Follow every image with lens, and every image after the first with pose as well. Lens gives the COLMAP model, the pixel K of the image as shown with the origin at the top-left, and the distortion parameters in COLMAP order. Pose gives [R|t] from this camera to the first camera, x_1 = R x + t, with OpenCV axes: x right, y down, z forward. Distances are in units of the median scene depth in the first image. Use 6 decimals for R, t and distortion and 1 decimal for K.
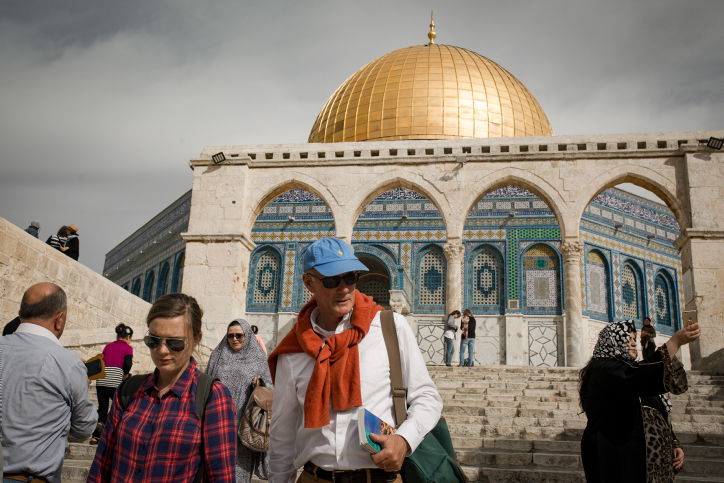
lens RADIAL K [[720.8, 0, 376.3], [0, 720.8, 240.7], [0, 0, 1]] dist [-0.039058, 0.011910]
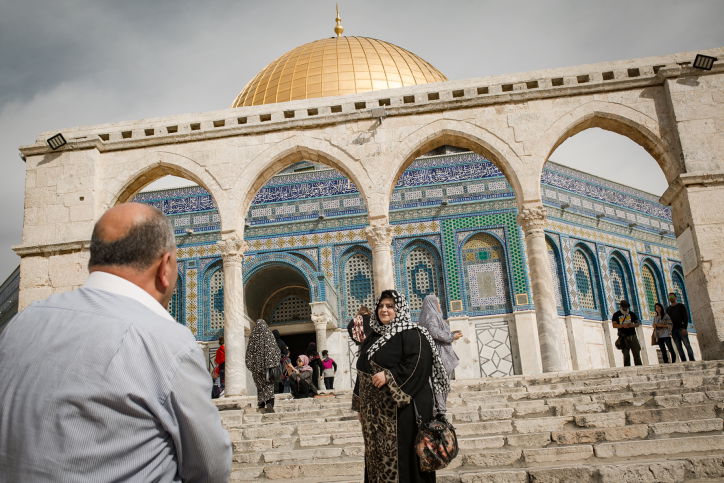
lens RADIAL K [[720.8, 0, 376.3], [0, 720.8, 240.7], [0, 0, 1]] dist [-0.039058, 0.011910]
pose [[0.991155, -0.087911, 0.099419, 0.026364], [0.090725, 0.995583, -0.024141, 0.035001], [-0.096858, 0.032947, 0.994753, 0.230385]]
